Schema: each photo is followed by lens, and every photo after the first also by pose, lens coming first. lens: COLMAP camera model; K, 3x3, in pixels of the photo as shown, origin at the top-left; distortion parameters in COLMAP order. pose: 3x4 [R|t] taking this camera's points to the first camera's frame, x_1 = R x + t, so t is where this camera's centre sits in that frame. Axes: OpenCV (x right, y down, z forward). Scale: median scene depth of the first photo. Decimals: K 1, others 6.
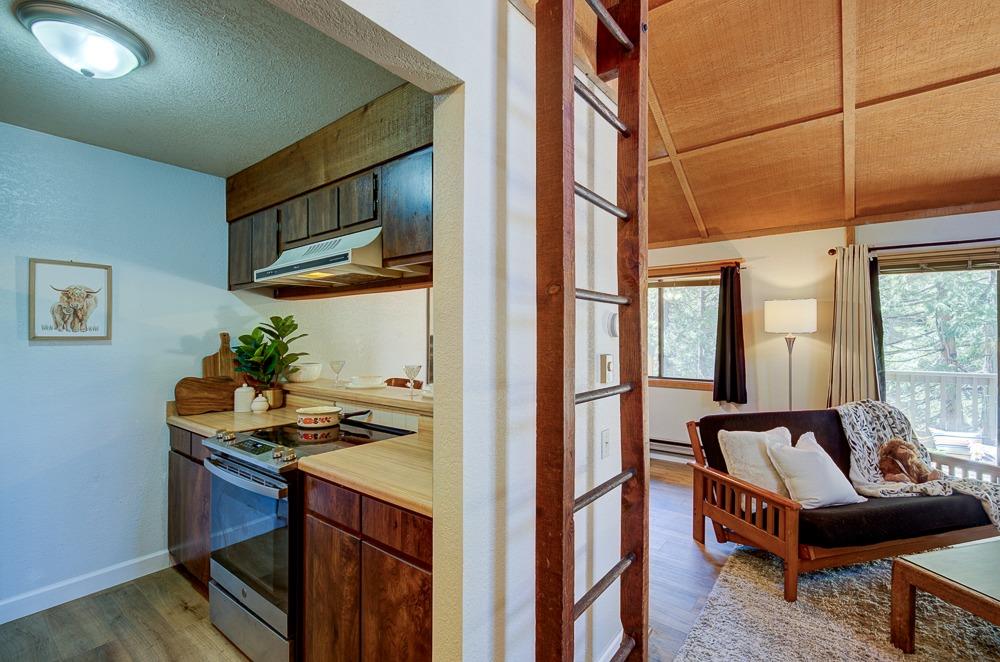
lens RADIAL K [[433.4, 0, 506.1], [0, 433.4, 334.1], [0, 0, 1]] dist [-0.000845, -0.001341]
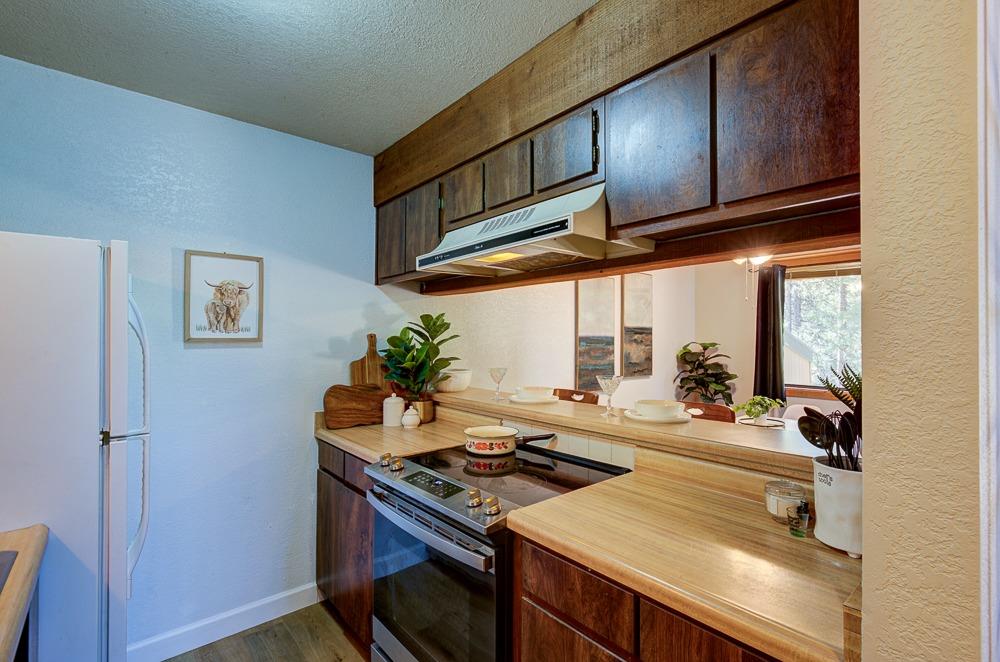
lens RADIAL K [[433.2, 0, 500.0], [0, 433.2, 331.0], [0, 0, 1]] dist [-0.003886, 0.000200]
pose [[0.980220, -0.003356, -0.197884, -0.257416], [0.001370, 0.999947, -0.010171, 0.000445], [0.197907, 0.009699, 0.980173, 0.226932]]
